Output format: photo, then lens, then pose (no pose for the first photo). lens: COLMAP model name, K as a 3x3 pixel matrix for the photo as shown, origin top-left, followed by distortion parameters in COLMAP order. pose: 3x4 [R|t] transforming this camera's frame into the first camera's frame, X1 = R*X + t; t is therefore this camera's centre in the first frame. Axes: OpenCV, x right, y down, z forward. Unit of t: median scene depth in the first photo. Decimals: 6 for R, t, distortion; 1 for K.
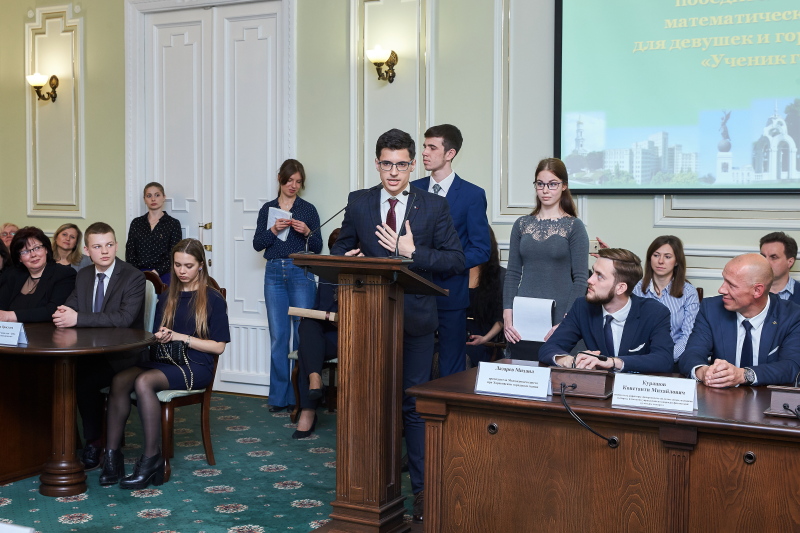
lens RADIAL K [[1102.5, 0, 385.4], [0, 1102.5, 226.4], [0, 0, 1]] dist [-0.024526, 0.000000]
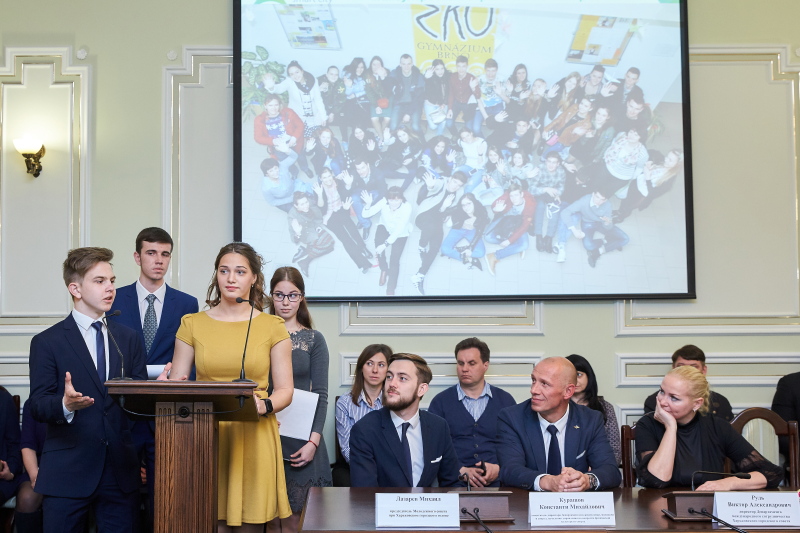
lens RADIAL K [[1102.5, 0, 401.4], [0, 1102.5, 267.2], [0, 0, 1]] dist [-0.024526, 0.000000]
pose [[0.875578, 0.005534, 0.483044, -0.224101], [0.023444, 0.998269, -0.053932, -0.007354], [-0.482507, 0.058546, 0.873933, 0.140606]]
